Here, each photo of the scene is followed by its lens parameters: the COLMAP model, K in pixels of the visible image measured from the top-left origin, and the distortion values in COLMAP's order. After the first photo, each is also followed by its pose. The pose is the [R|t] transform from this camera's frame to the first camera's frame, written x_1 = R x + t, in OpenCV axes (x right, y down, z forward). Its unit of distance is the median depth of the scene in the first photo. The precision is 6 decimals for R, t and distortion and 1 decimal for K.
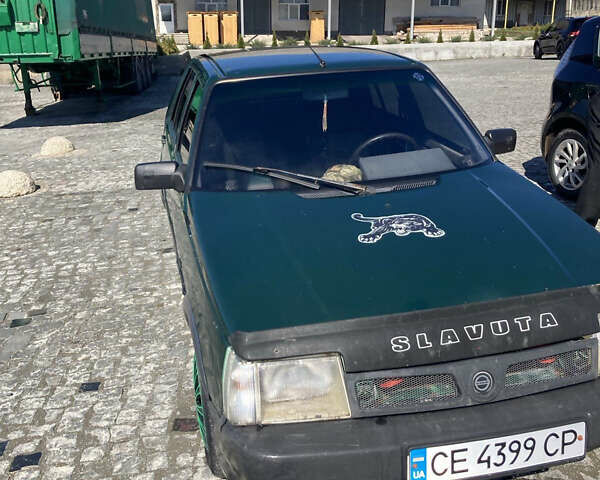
lens RADIAL K [[647.2, 0, 300.0], [0, 647.2, 240.0], [0, 0, 1]] dist [-0.020479, -0.023040]
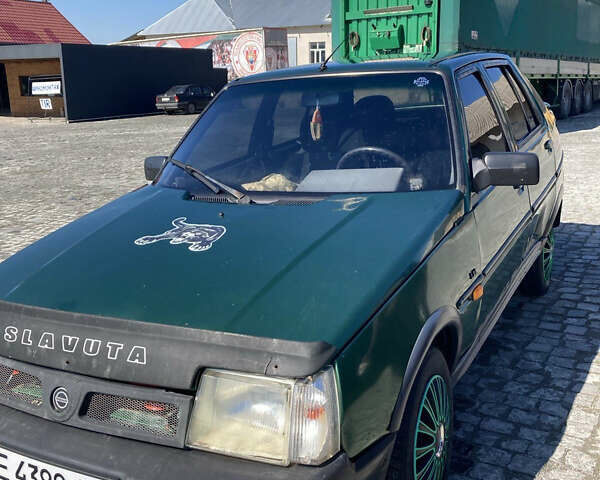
lens RADIAL K [[647.2, 0, 300.0], [0, 647.2, 240.0], [0, 0, 1]] dist [-0.020479, -0.023040]
pose [[0.765178, 0.145063, -0.627264, 1.026536], [-0.167196, 0.985632, 0.023984, -0.074994], [0.621731, 0.086524, 0.778437, 0.460853]]
